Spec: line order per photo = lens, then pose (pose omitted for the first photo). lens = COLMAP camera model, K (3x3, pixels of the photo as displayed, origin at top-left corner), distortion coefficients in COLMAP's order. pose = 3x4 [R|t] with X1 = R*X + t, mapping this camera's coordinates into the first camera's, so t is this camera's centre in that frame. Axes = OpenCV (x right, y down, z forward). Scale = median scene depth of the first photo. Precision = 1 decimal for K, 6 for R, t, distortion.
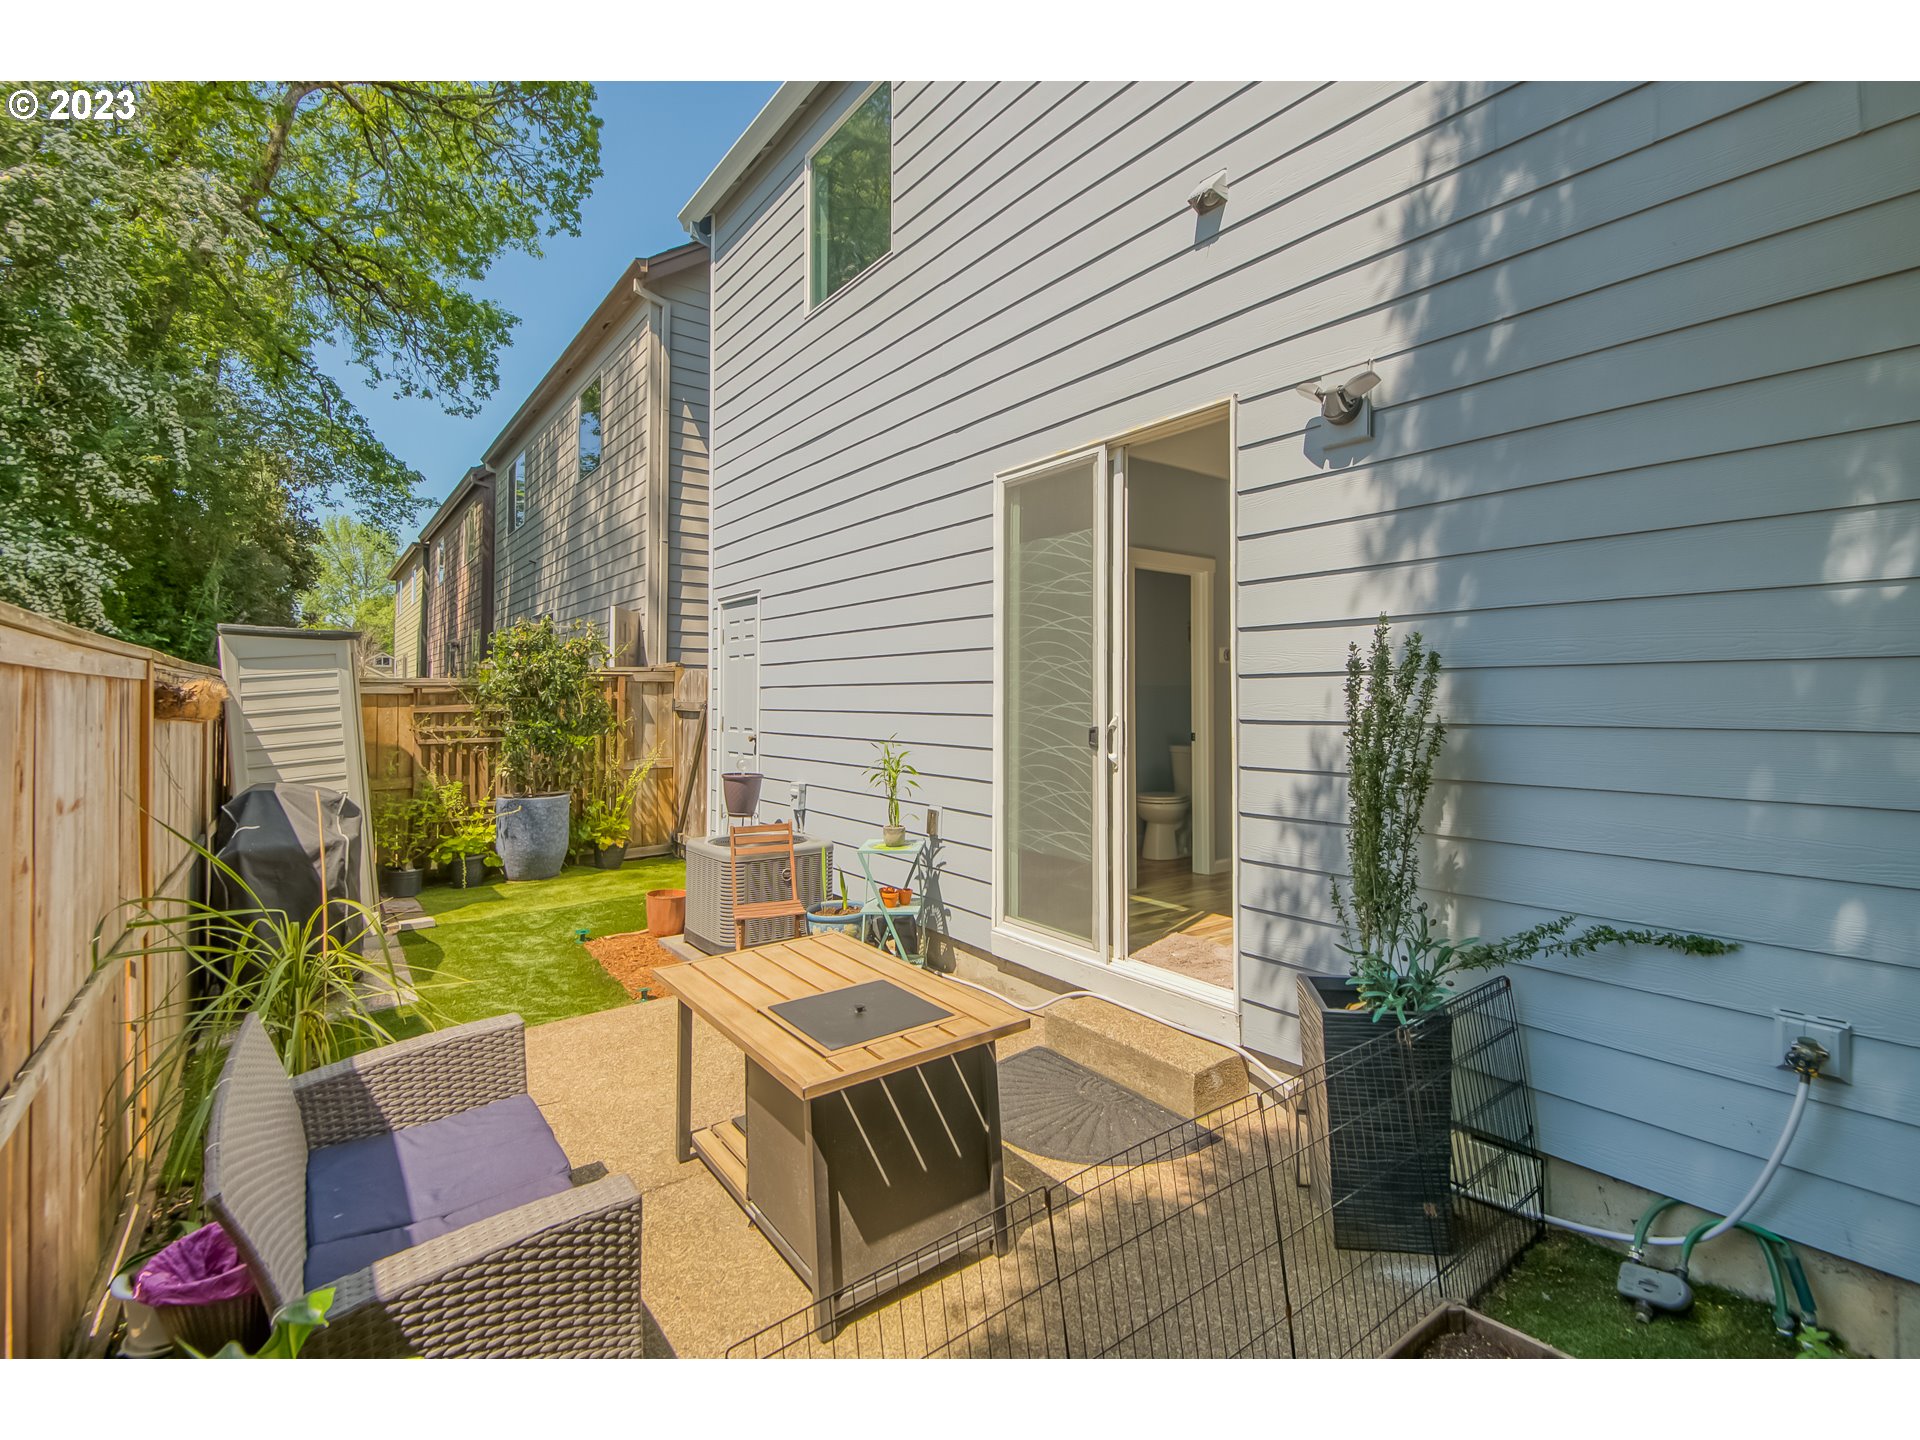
lens RADIAL K [[903.4, 0, 962.6], [0, 903.4, 709.3], [0, 0, 1]] dist [-0.020760, -0.001683]
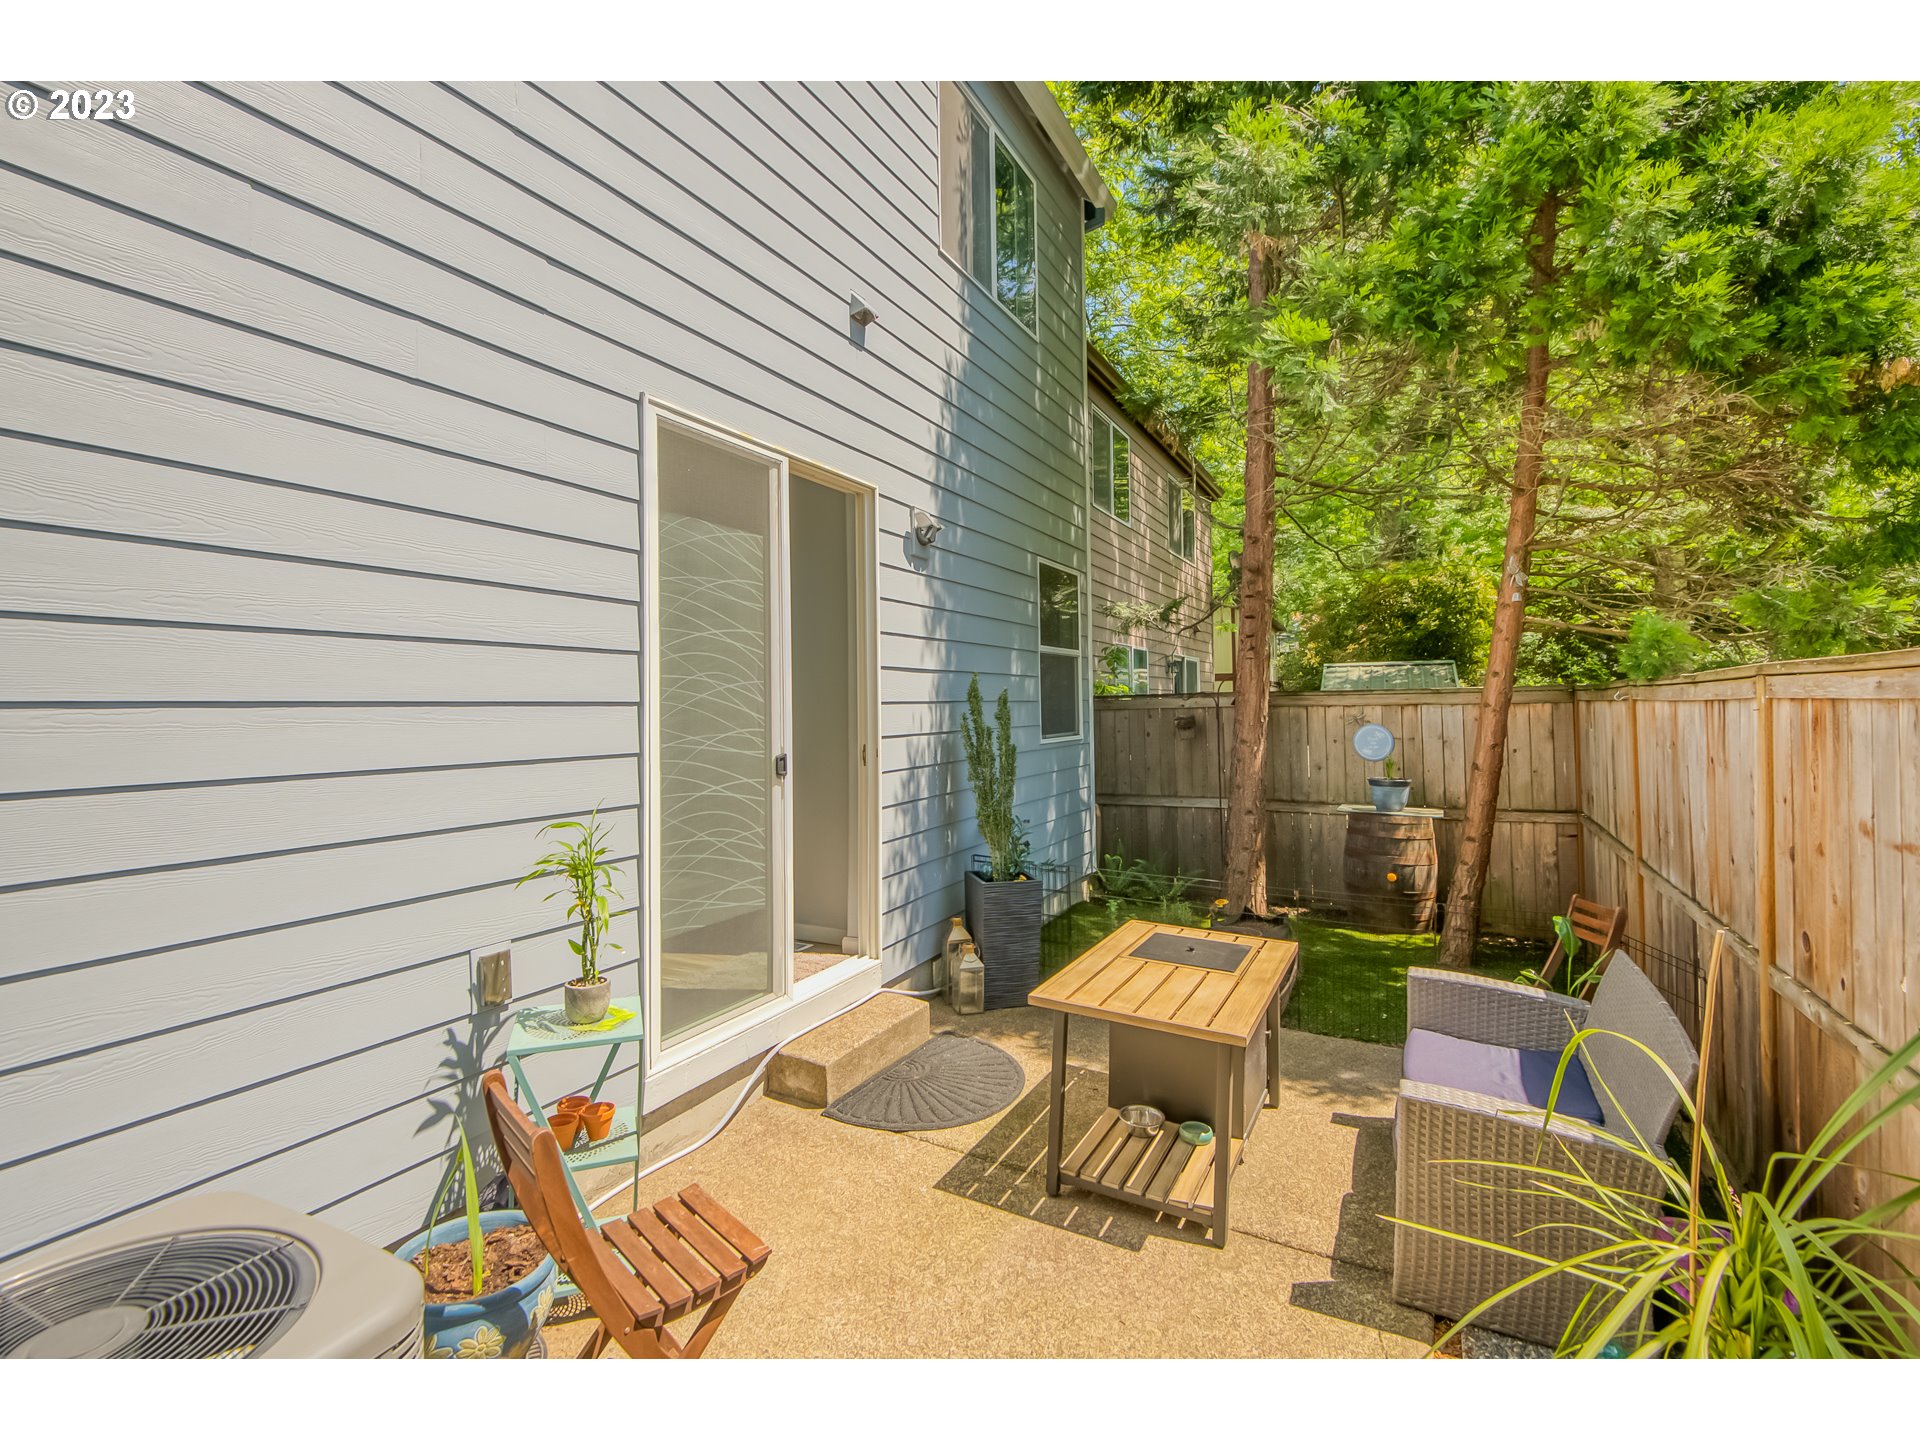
lens RADIAL K [[903.4, 0, 956.1], [0, 903.4, 706.0], [0, 0, 1]] dist [-0.020760, -0.001683]
pose [[-0.462766, -0.004669, 0.886468, -0.956977], [0.012993, 0.999843, 0.012049, -0.049586], [-0.886385, 0.017094, -0.462632, 1.594226]]
